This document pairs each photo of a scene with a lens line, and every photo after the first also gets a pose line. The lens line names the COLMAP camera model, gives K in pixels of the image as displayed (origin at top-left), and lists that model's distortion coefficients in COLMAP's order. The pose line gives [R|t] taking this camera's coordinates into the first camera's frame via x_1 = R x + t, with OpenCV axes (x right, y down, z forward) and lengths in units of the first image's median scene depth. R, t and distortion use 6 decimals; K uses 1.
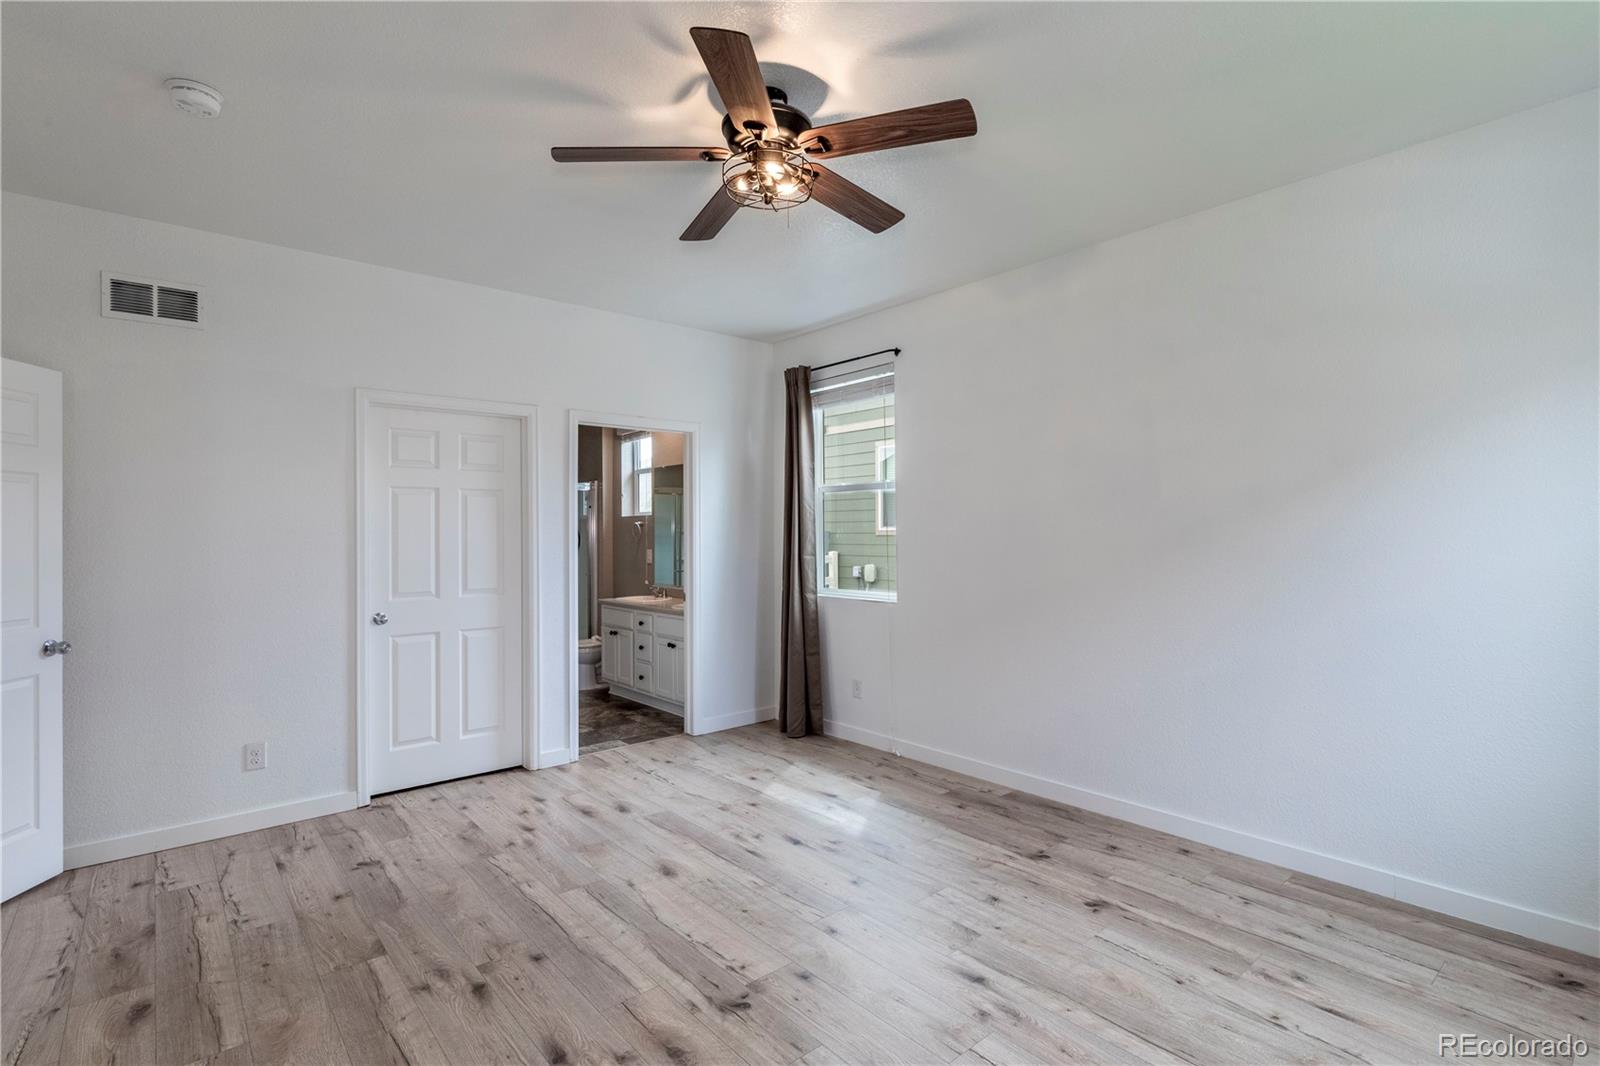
lens RADIAL K [[757.5, 0, 799.1], [0, 757.5, 529.9], [0, 0, 1]] dist [-0.001047, 0.000161]
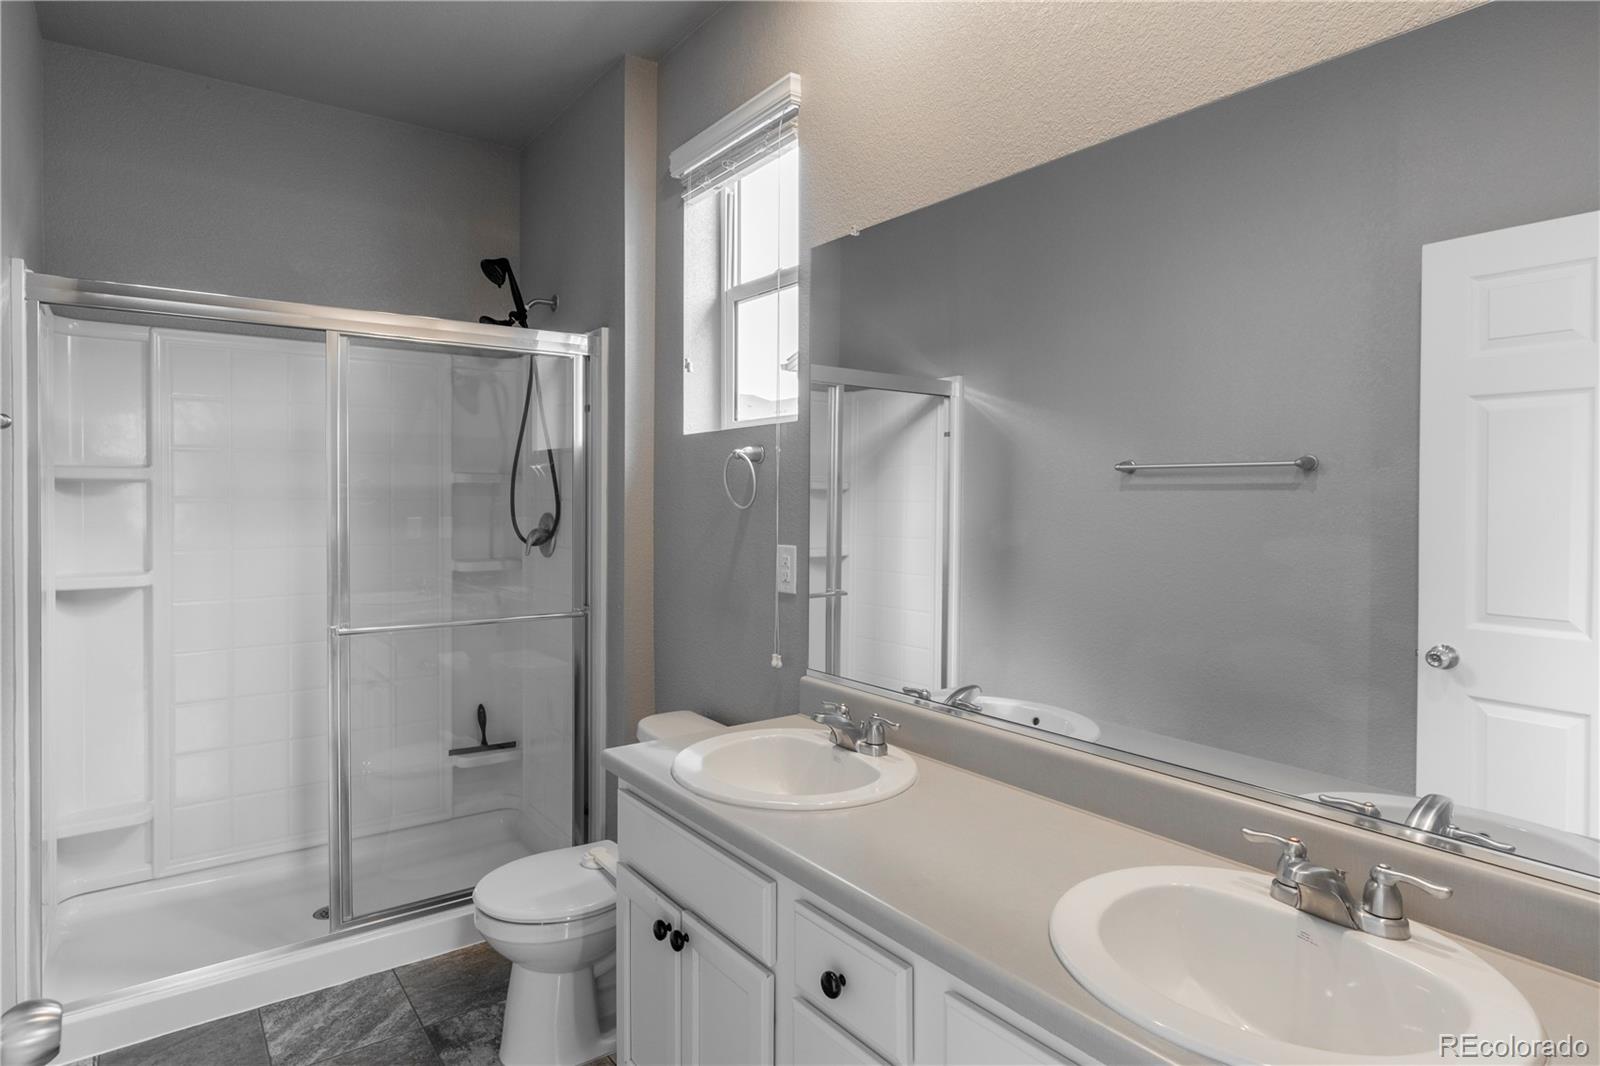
lens RADIAL K [[914.9, 0, 796.7], [0, 914.9, 497.6], [0, 0, 1]] dist [-0.004246, -0.001243]
pose [[0.997712, 0.009836, -0.066888, -0.169243], [-0.008970, 0.999872, 0.013234, 0.003975], [0.067010, -0.012604, 0.997673, 0.652661]]
